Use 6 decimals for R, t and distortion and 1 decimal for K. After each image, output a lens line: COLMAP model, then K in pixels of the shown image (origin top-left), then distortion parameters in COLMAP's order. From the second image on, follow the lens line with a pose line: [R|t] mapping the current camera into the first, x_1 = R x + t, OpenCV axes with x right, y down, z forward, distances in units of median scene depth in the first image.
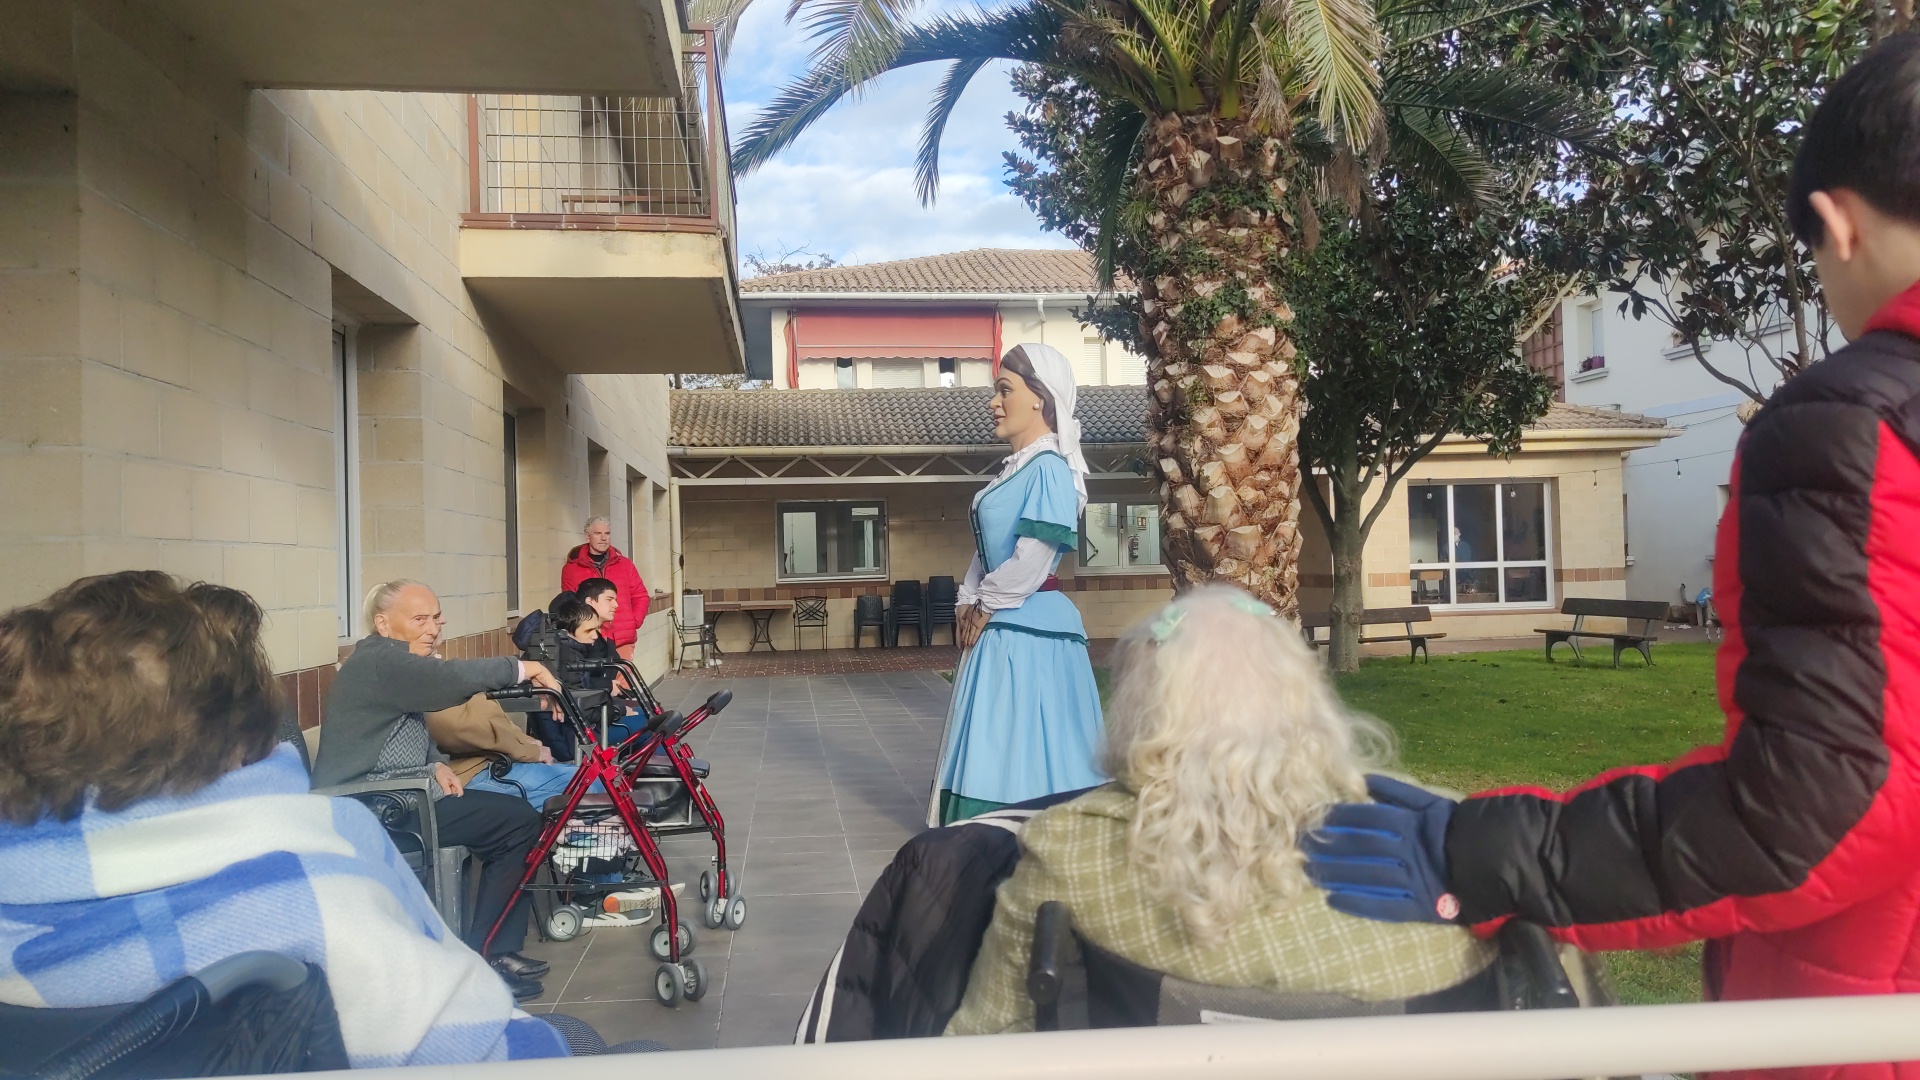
lens RADIAL K [[1380.7, 0, 970.1], [0, 1380.7, 544.2], [0, 0, 1]] dist [-0.001795, -0.000600]
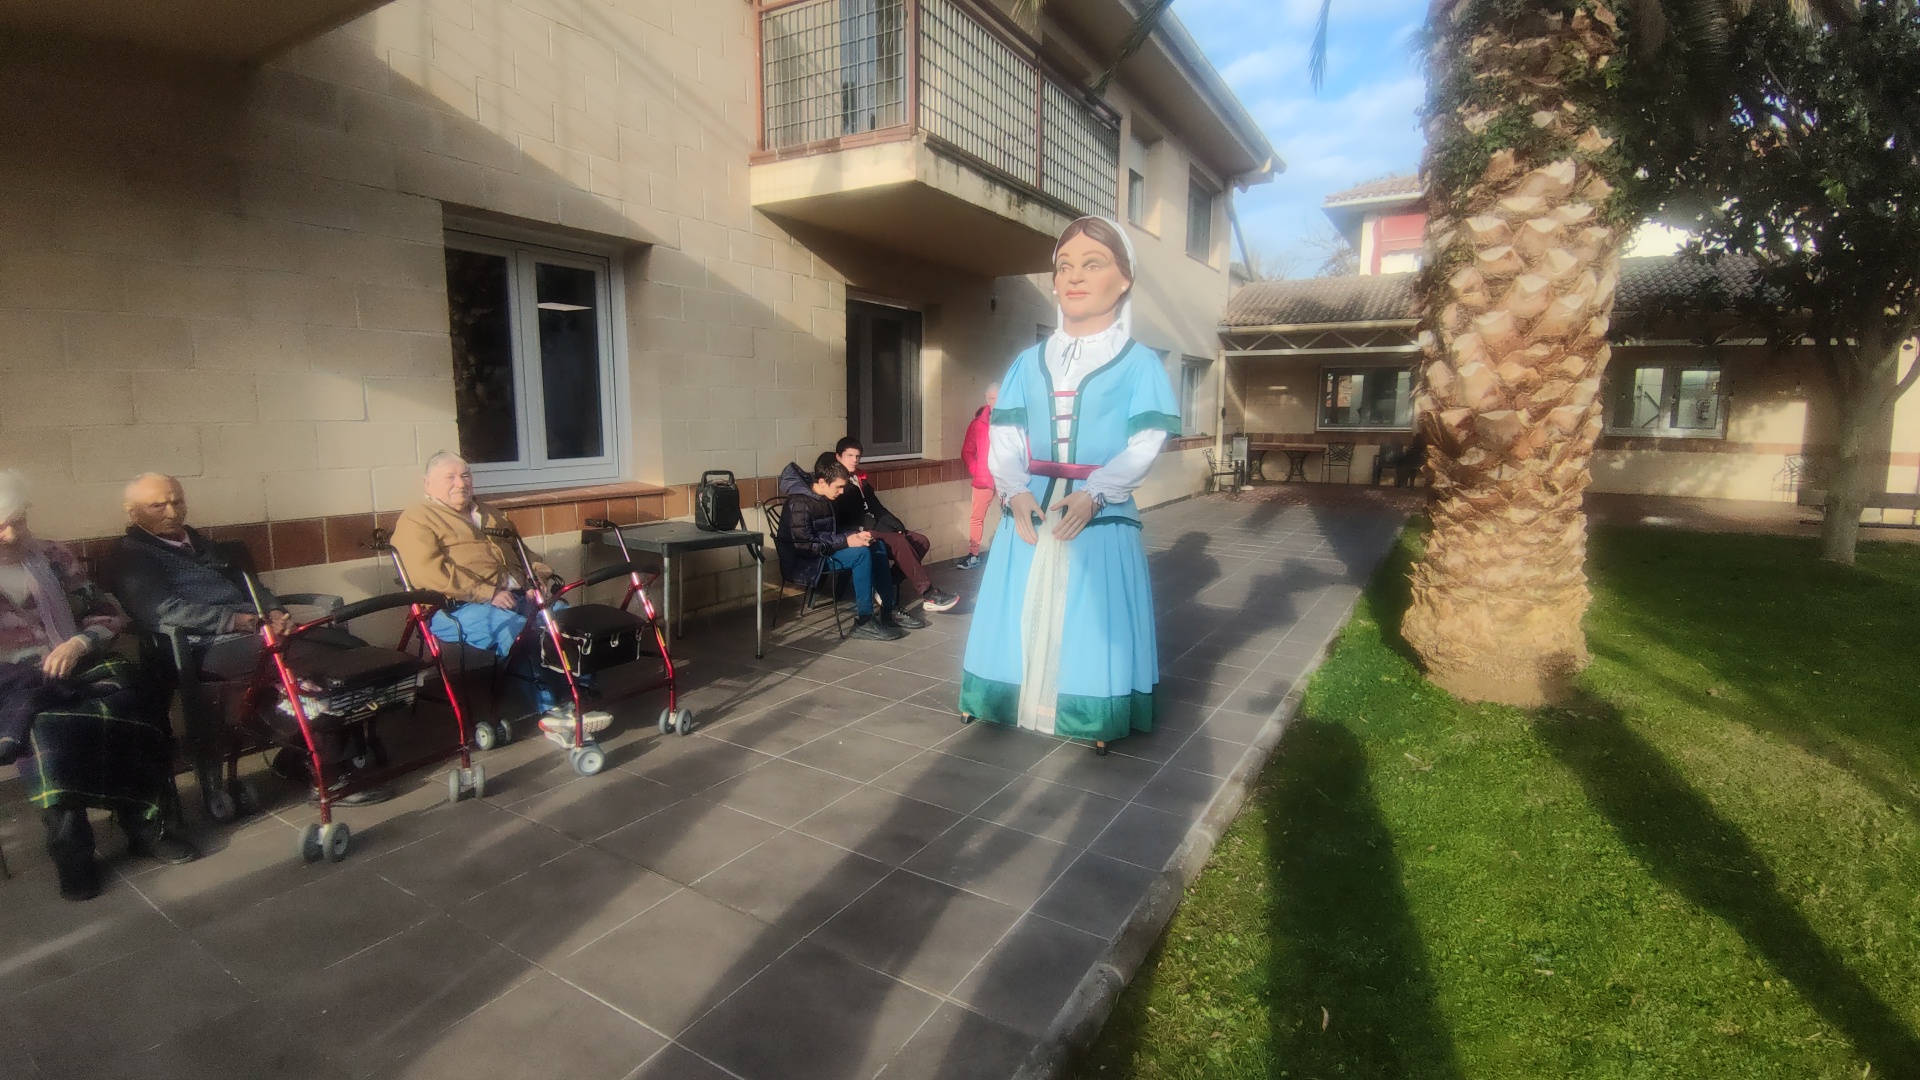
lens RADIAL K [[859.1, 0, 960.0], [0, 859.1, 540.0], [0, 0, 1]] dist [0.027130, -0.051568]
pose [[0.788784, 0.120193, -0.602805, 0.262607], [-0.015448, 0.984262, 0.176037, -0.022496], [0.614476, -0.129543, 0.778227, 0.367351]]
